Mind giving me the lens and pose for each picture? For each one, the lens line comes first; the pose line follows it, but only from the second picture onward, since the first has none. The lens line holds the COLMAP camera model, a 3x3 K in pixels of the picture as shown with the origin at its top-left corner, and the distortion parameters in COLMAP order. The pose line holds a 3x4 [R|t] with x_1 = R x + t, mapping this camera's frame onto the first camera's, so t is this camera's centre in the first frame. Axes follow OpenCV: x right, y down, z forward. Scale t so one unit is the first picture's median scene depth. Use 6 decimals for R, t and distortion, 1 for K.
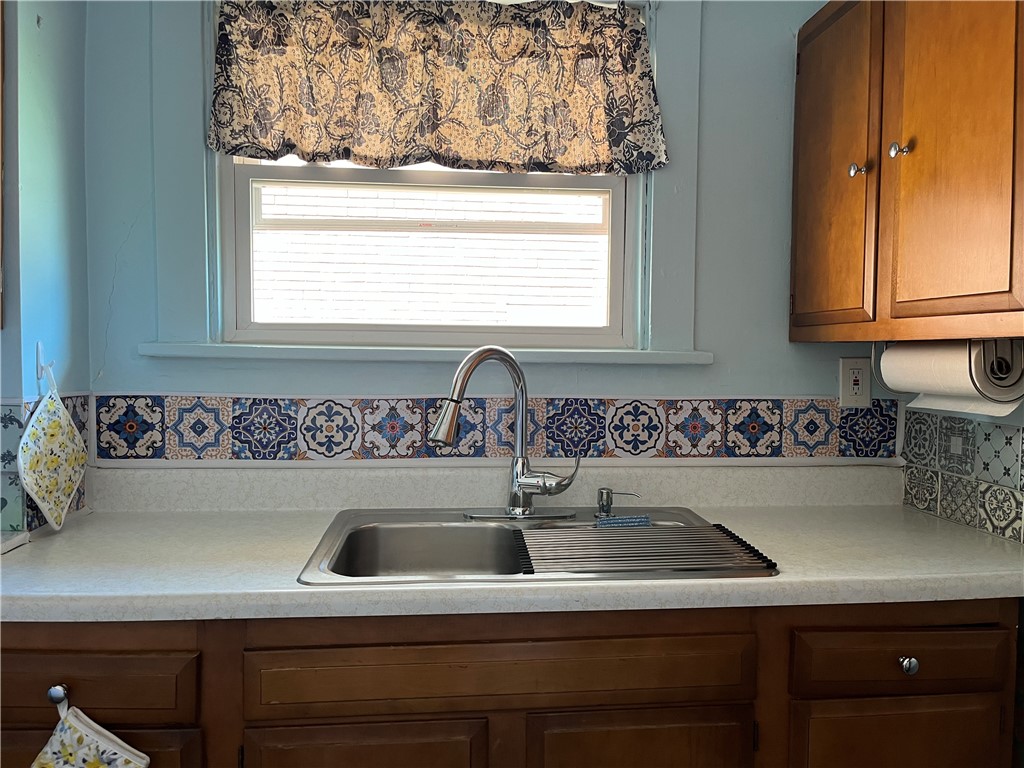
lens RADIAL K [[780.8, 0, 515.1], [0, 780.8, 384.7], [0, 0, 1]] dist [0.048318, -0.051076]
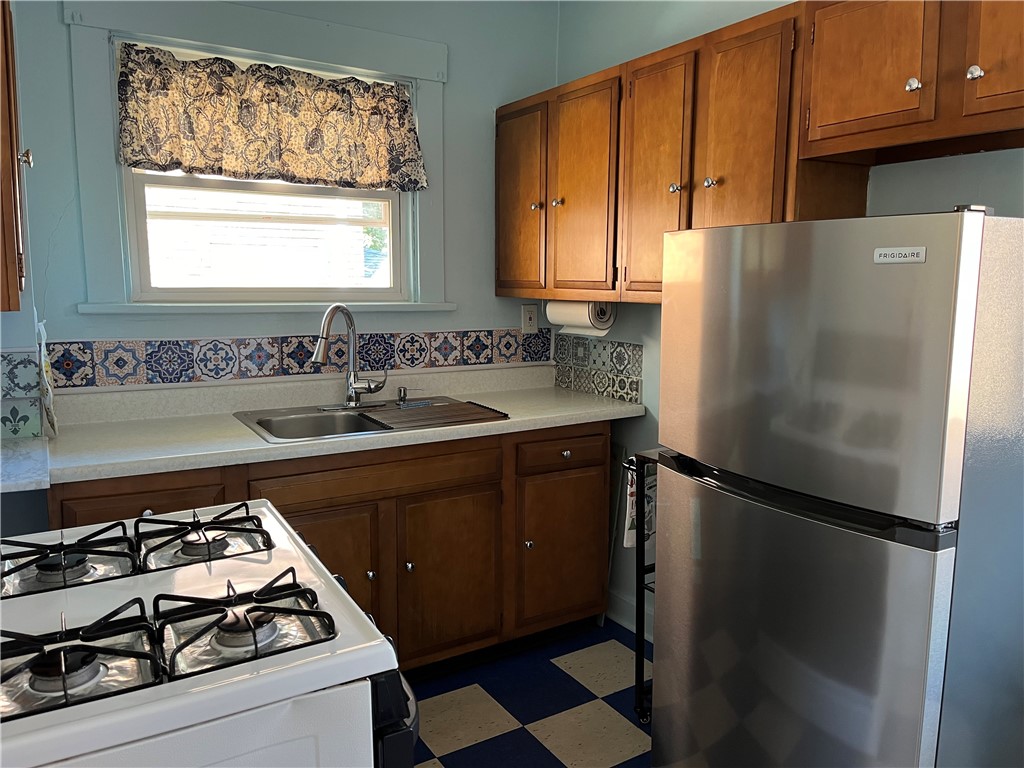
lens RADIAL K [[780.8, 0, 512.0], [0, 780.8, 385.9], [0, 0, 1]] dist [0.048318, -0.051076]
pose [[0.900217, -0.062849, 0.430882, -0.379510], [0.020170, 0.994485, 0.102918, -0.035943], [-0.434974, -0.083958, 0.896520, -0.580025]]
